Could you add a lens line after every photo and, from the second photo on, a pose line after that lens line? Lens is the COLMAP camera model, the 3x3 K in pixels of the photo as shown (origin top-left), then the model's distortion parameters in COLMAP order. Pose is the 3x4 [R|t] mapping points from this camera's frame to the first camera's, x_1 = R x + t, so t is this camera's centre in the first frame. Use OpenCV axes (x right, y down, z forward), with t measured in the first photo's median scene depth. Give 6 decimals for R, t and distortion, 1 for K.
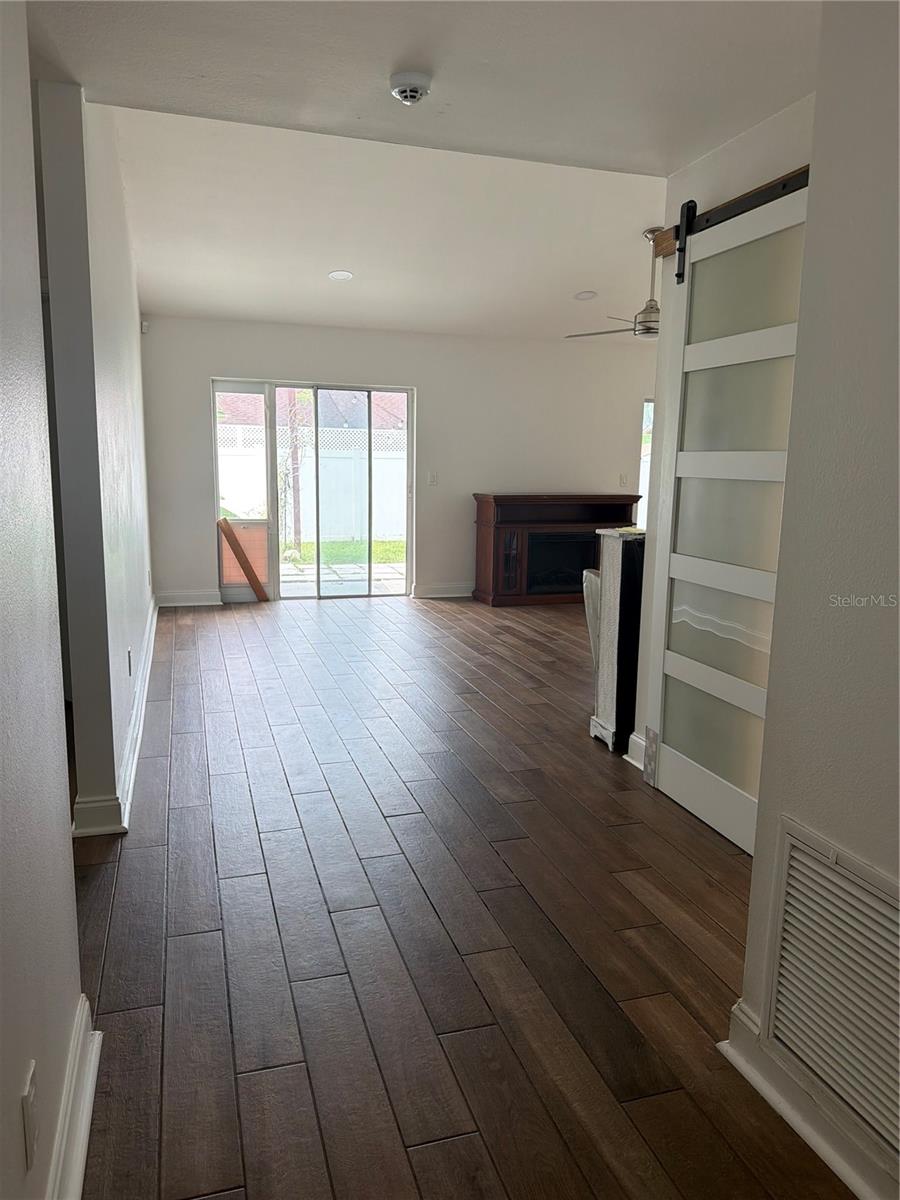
lens RADIAL K [[845.7, 0, 448.5], [0, 845.7, 604.0], [0, 0, 1]] dist [0.013854, 0.001485]
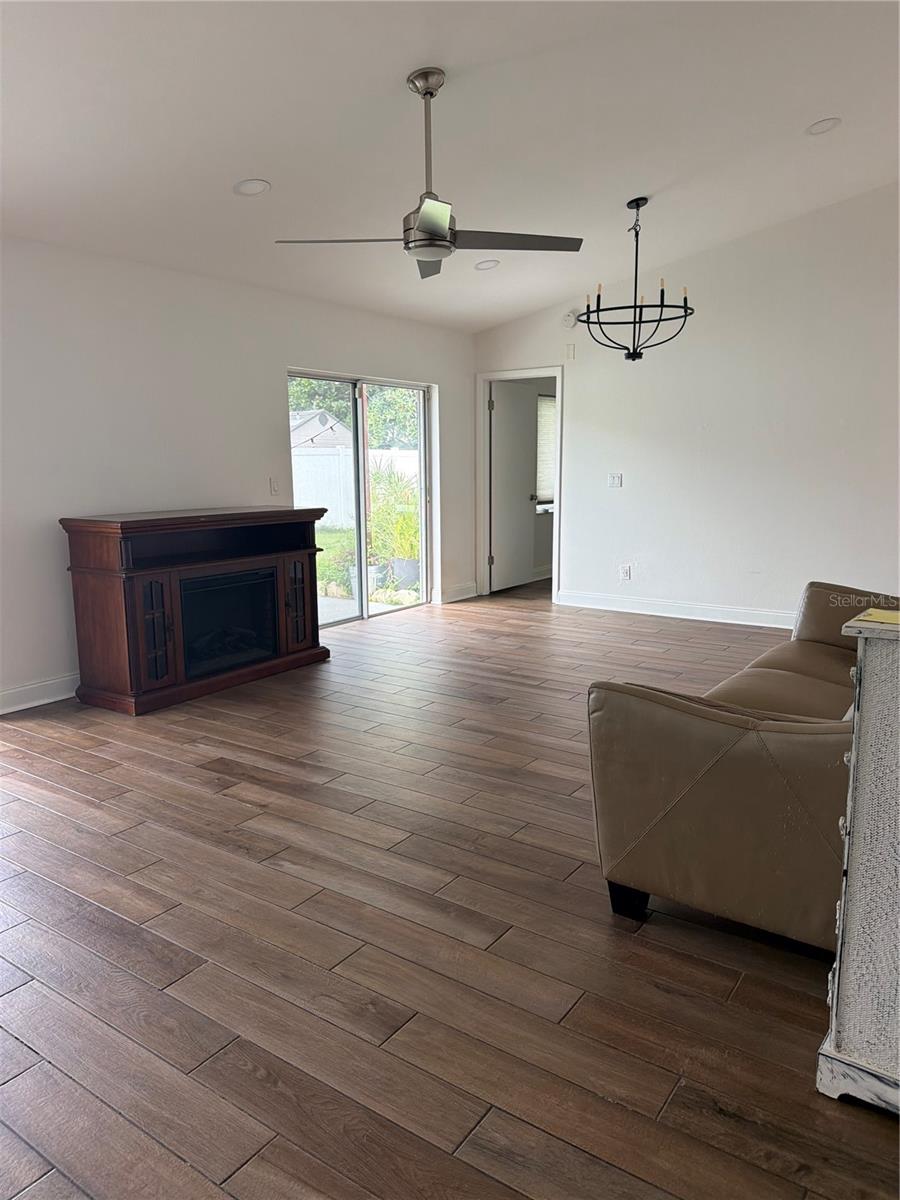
lens RADIAL K [[845.7, 0, 452.7], [0, 845.7, 590.8], [0, 0, 1]] dist [0.013854, 0.001485]
pose [[0.790494, -0.107906, 0.602890, -0.115861], [0.115431, 0.992965, 0.026372, -0.071003], [-0.601494, 0.048746, 0.797389, 0.411974]]
